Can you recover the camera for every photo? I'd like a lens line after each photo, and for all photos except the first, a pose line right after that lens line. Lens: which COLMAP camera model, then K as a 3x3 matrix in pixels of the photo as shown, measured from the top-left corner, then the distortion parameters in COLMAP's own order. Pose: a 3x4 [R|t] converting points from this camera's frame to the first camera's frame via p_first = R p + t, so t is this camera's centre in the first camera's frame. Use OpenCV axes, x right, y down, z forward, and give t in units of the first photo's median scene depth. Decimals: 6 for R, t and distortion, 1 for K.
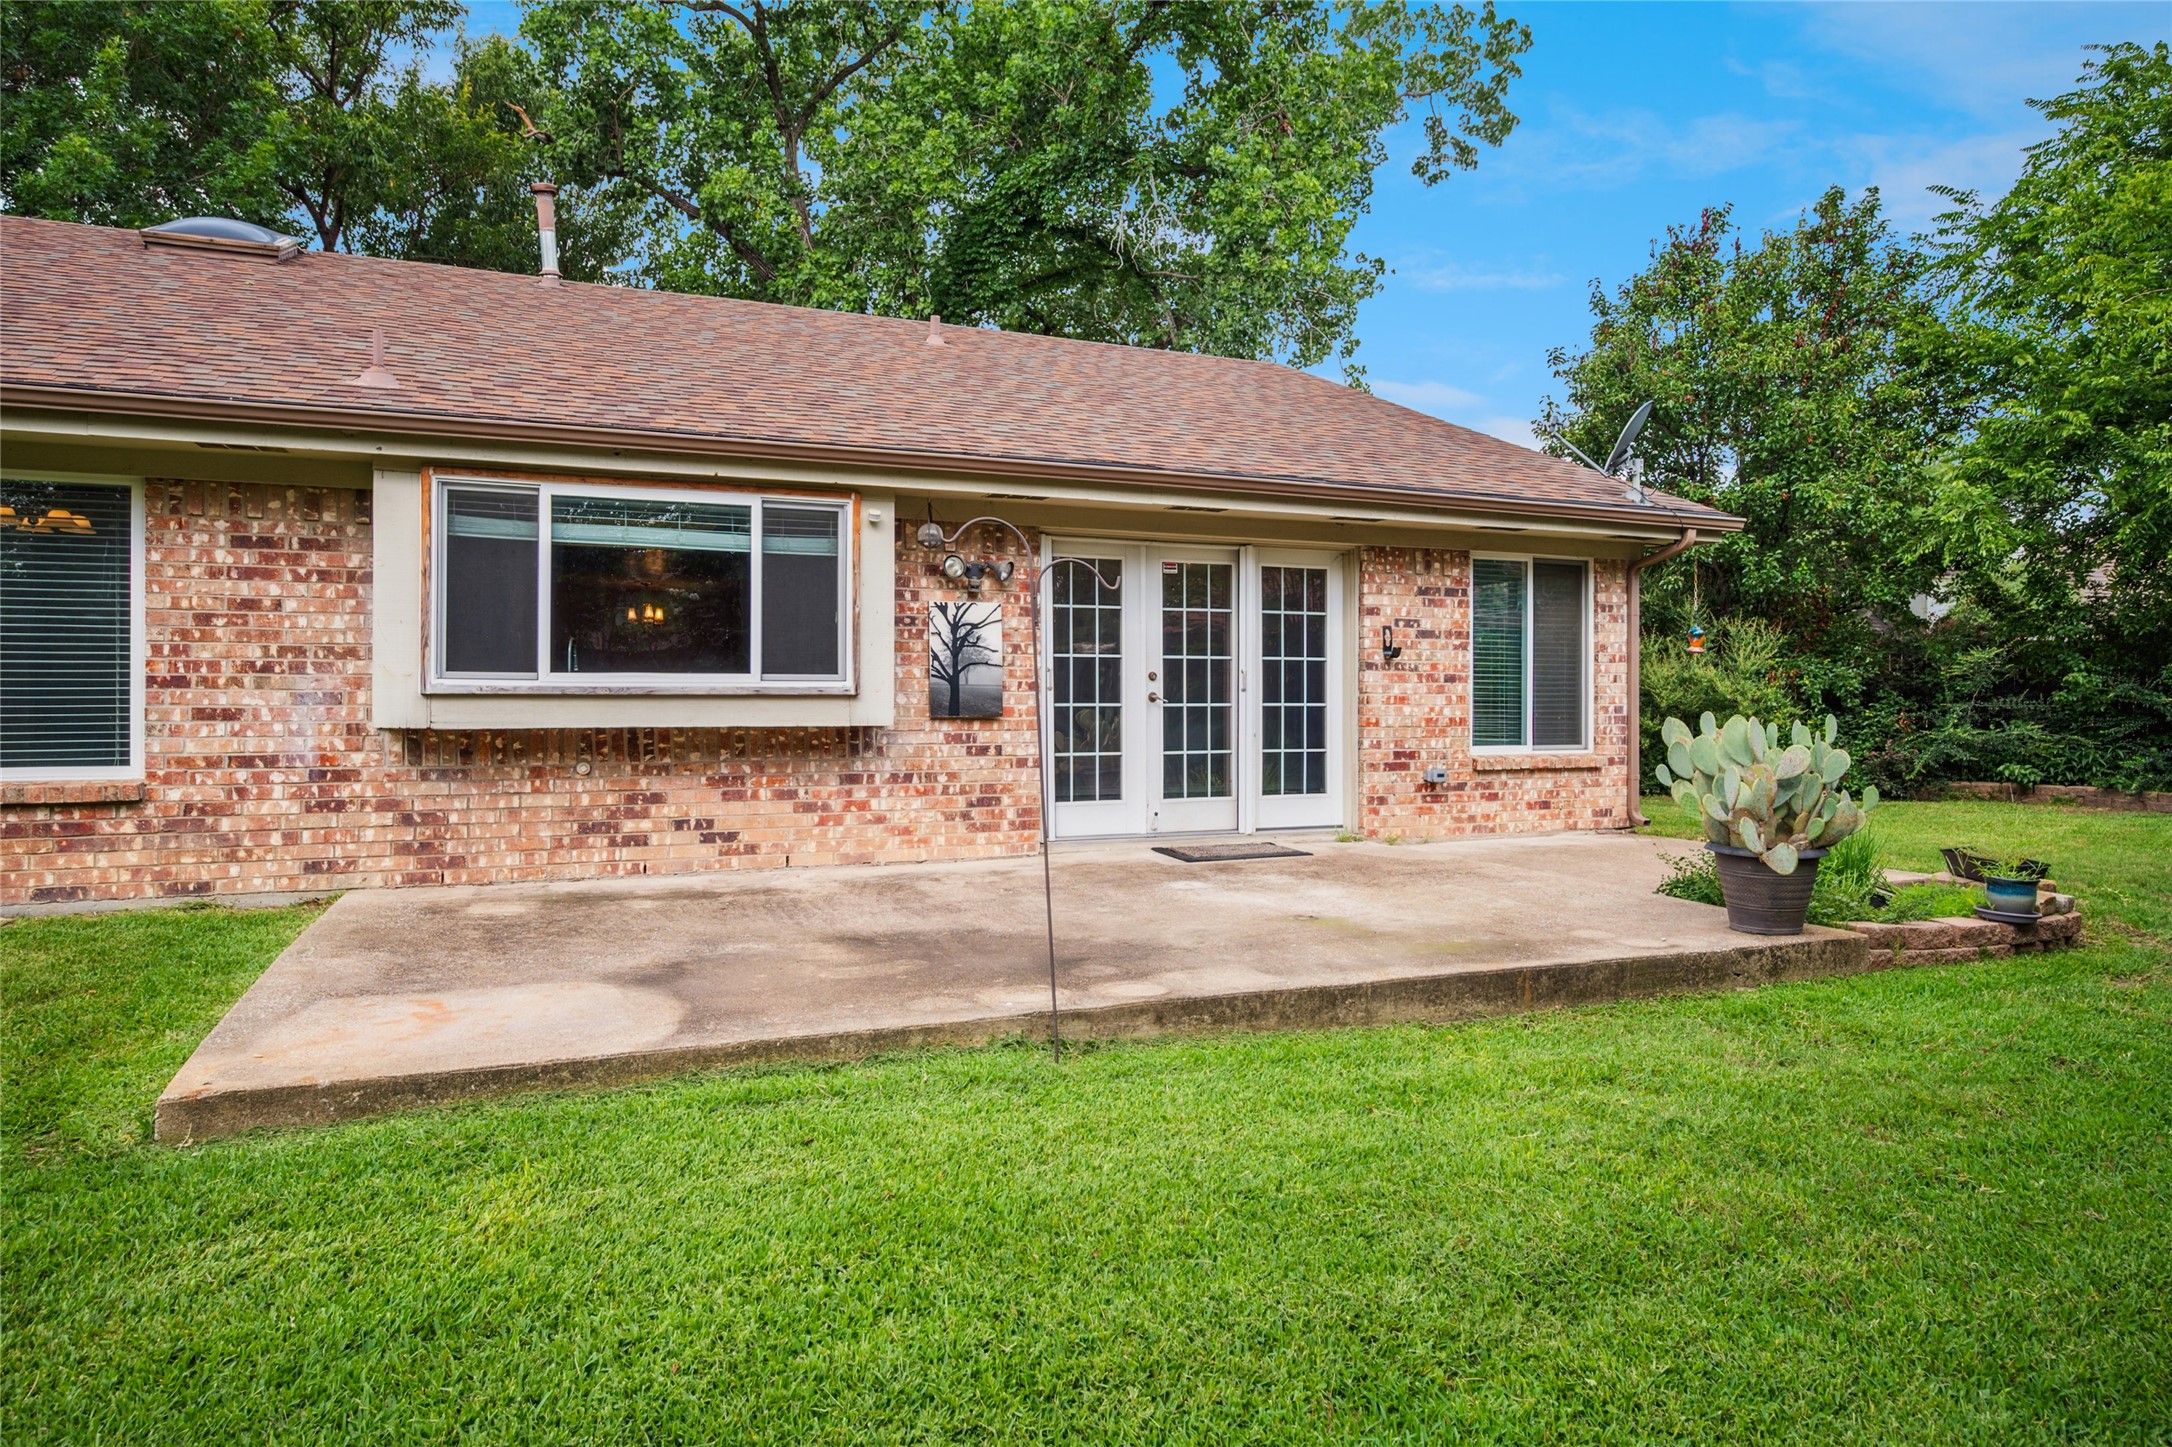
lens RADIAL K [[1344.7, 0, 1084.4], [0, 1344.7, 715.1], [0, 0, 1]] dist [-0.001822, 0.007476]
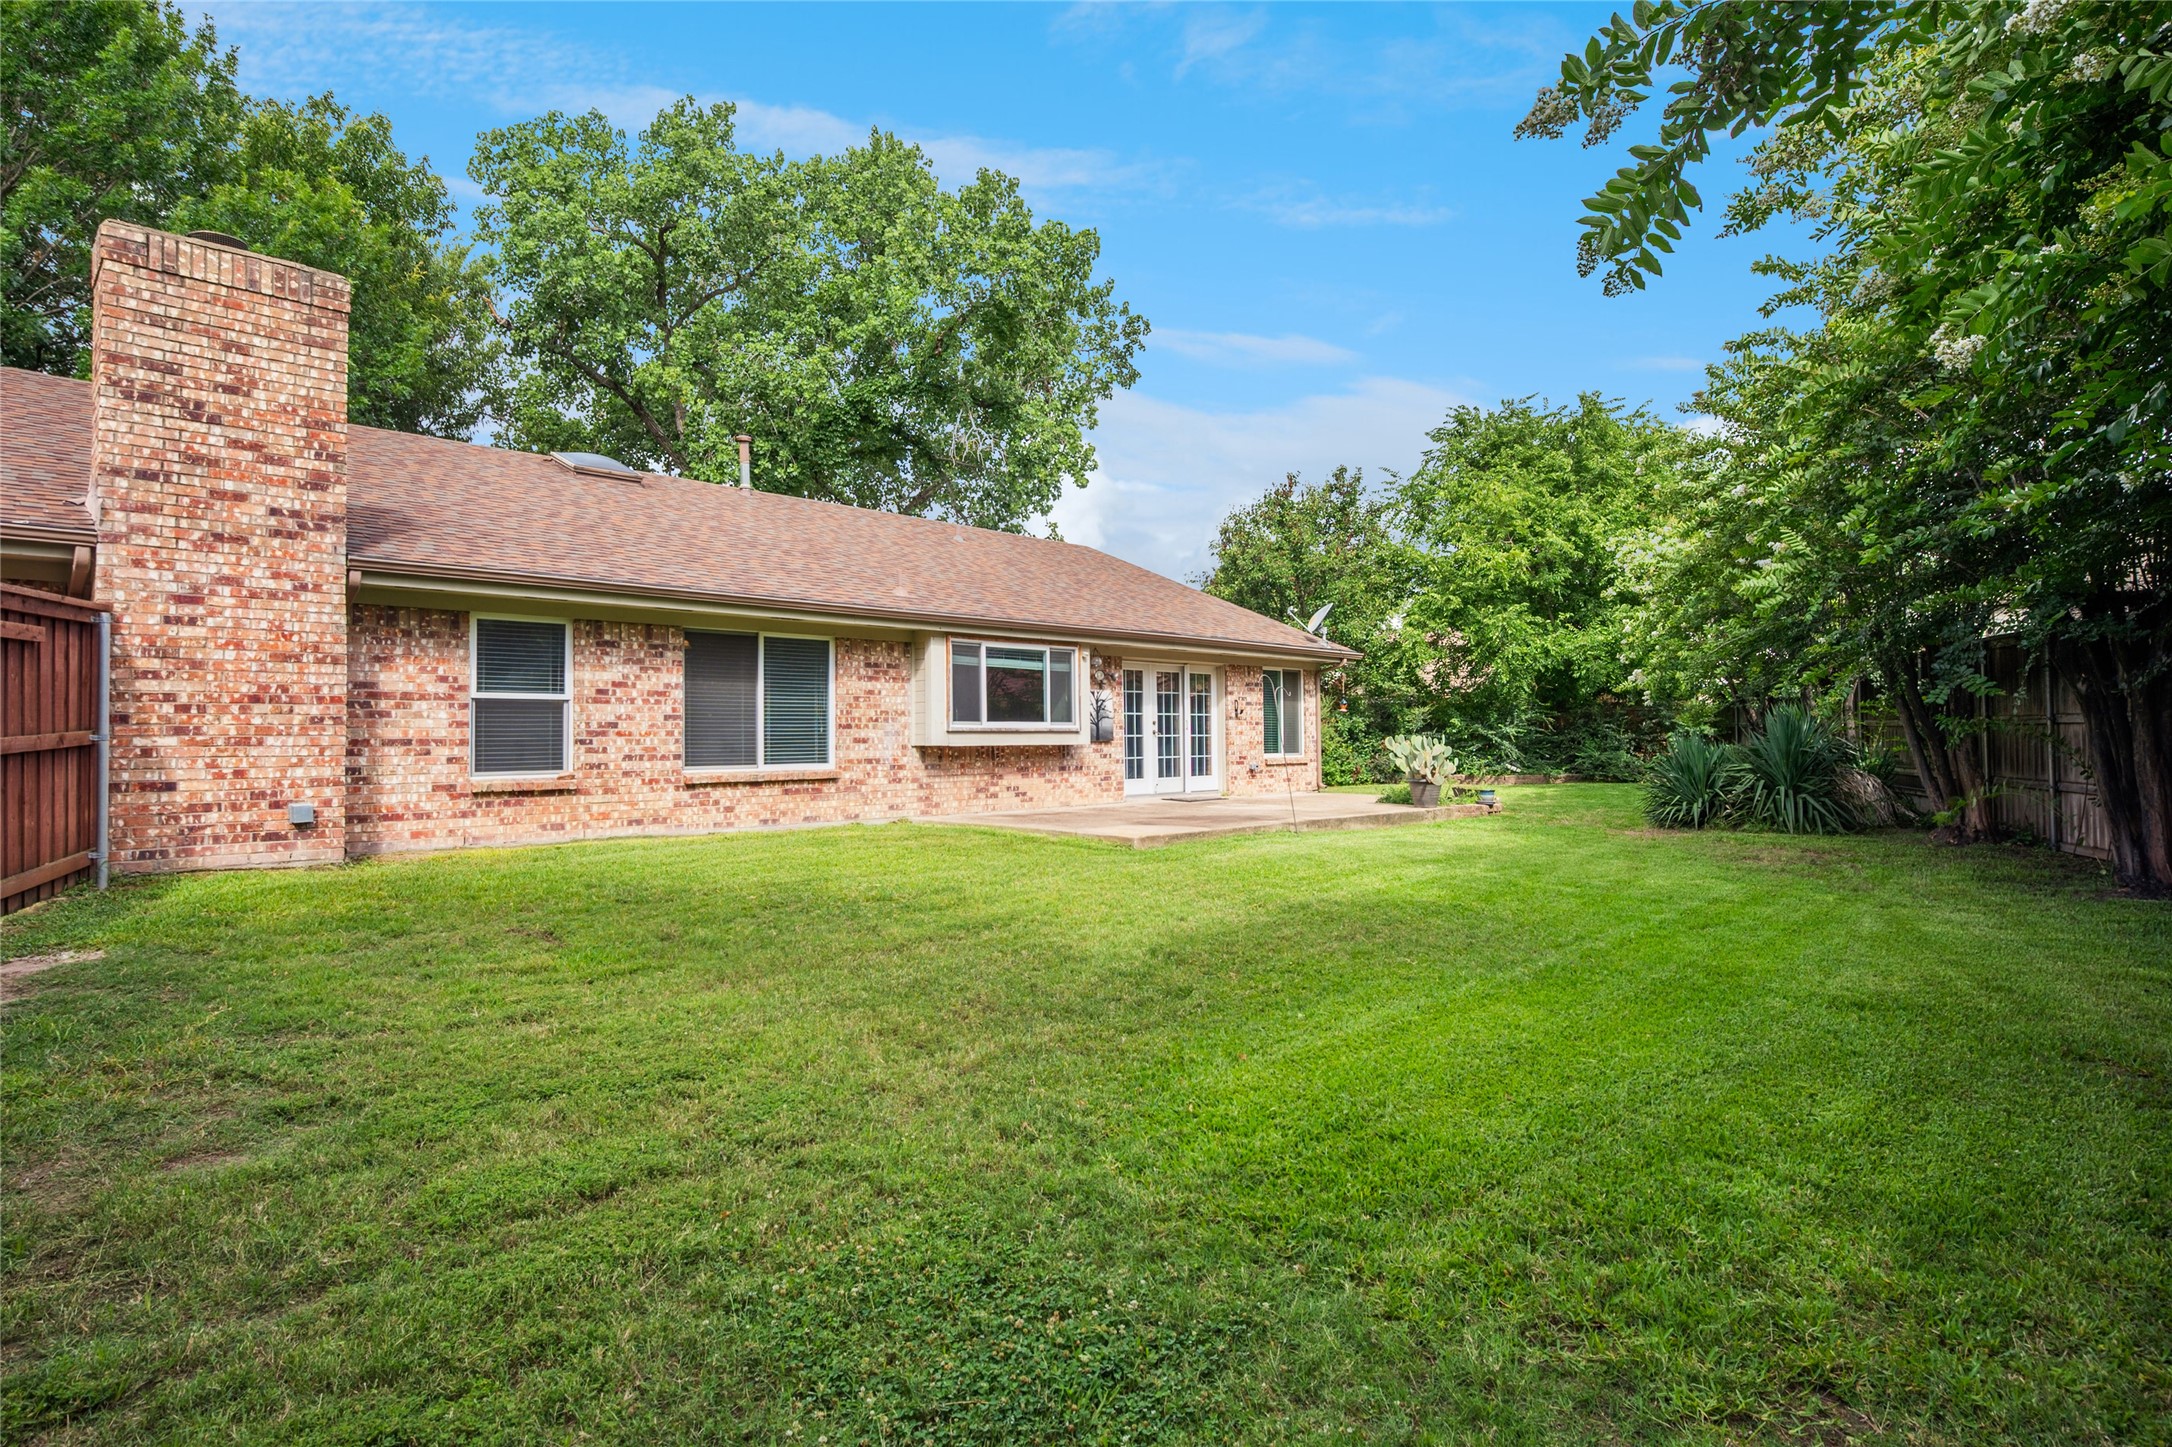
lens RADIAL K [[1159.3, 0, 1077.5], [0, 1159.3, 735.2], [0, 0, 1]] dist [0.002066, 0.000320]
pose [[0.927906, -0.005304, 0.372776, -0.801581], [0.011354, 0.999837, -0.014037, 0.017266], [-0.372641, 0.017257, 0.927815, -0.749401]]
